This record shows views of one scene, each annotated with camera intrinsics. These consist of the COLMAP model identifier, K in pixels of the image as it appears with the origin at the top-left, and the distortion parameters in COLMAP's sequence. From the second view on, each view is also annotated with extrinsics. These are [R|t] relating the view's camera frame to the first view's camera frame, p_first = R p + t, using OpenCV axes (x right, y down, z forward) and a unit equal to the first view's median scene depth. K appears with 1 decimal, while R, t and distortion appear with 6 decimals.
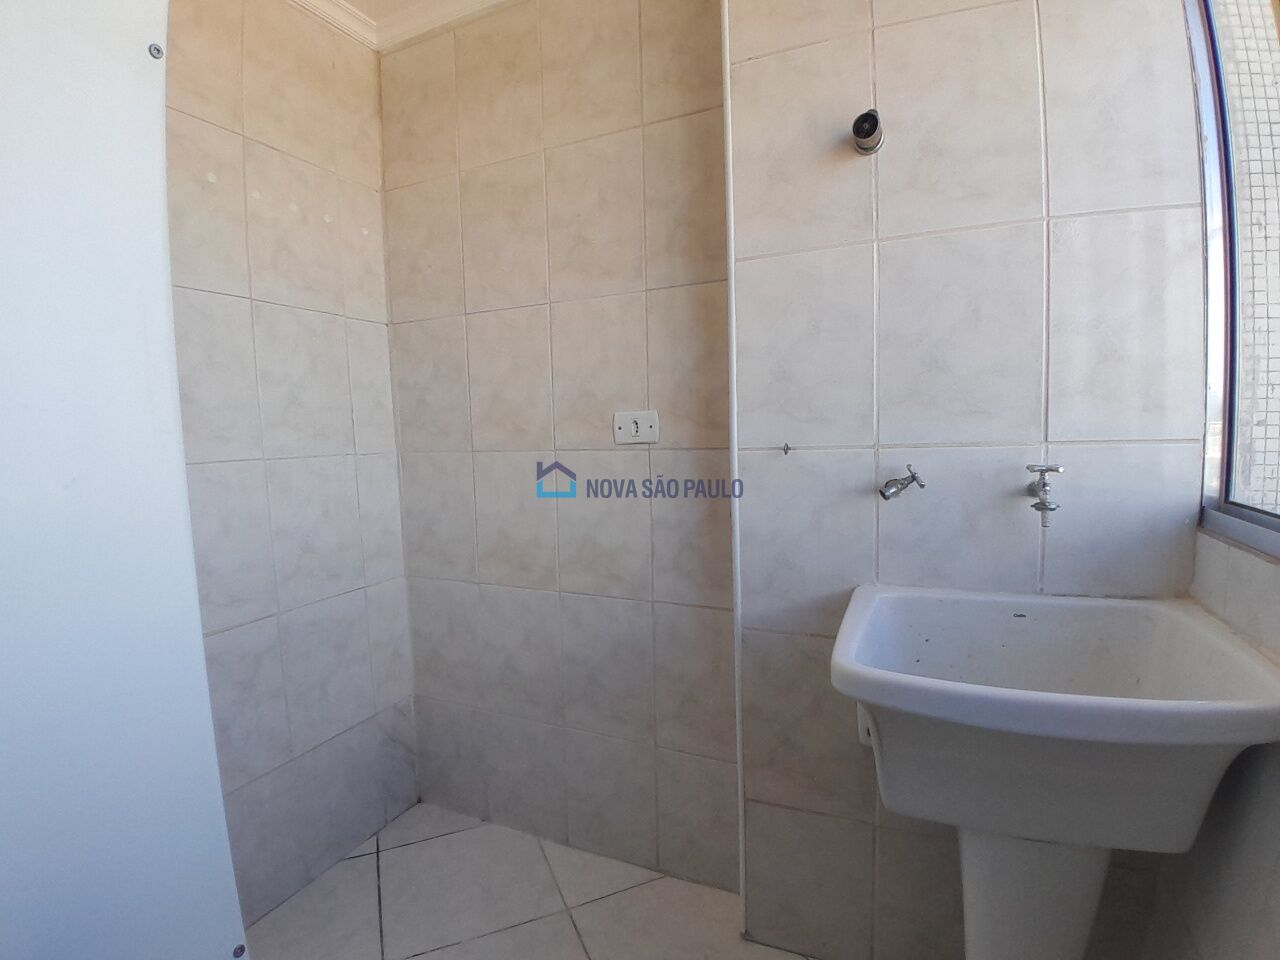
lens RADIAL K [[637.6, 0, 631.6], [0, 637.6, 489.1], [0, 0, 1]] dist [0.001453, -0.046858]
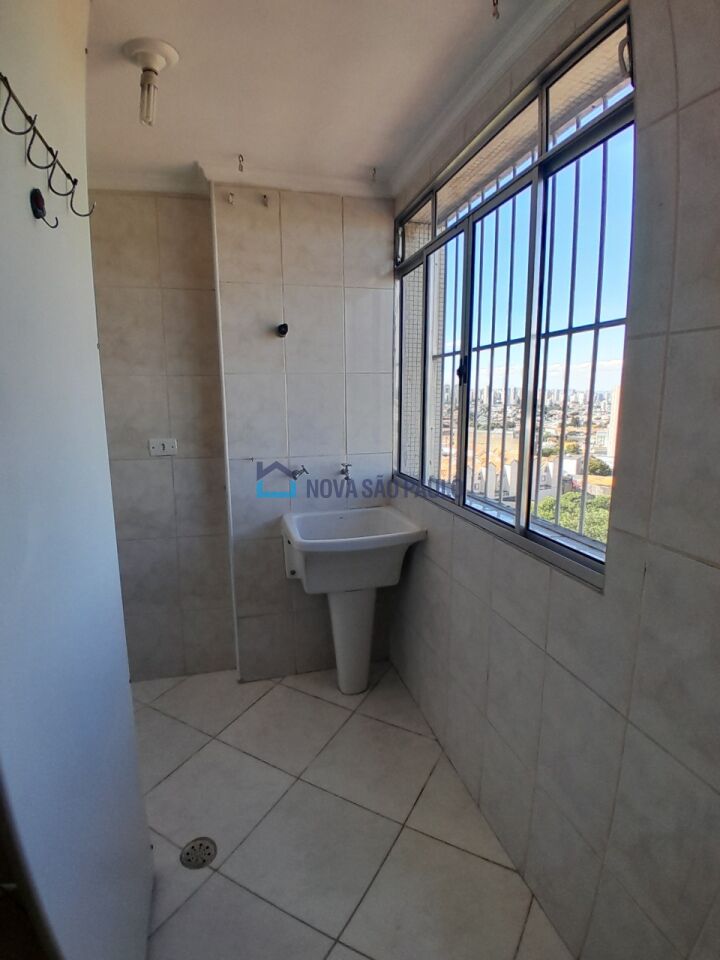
lens RADIAL K [[478.2, 0, 357.5], [0, 478.2, 468.8], [0, 0, 1]] dist [0.001453, -0.046858]
pose [[0.779074, -0.065324, 0.623519, -0.519888], [0.041386, 0.997746, 0.052820, -0.101465], [-0.625565, -0.015346, 0.780021, -0.560296]]
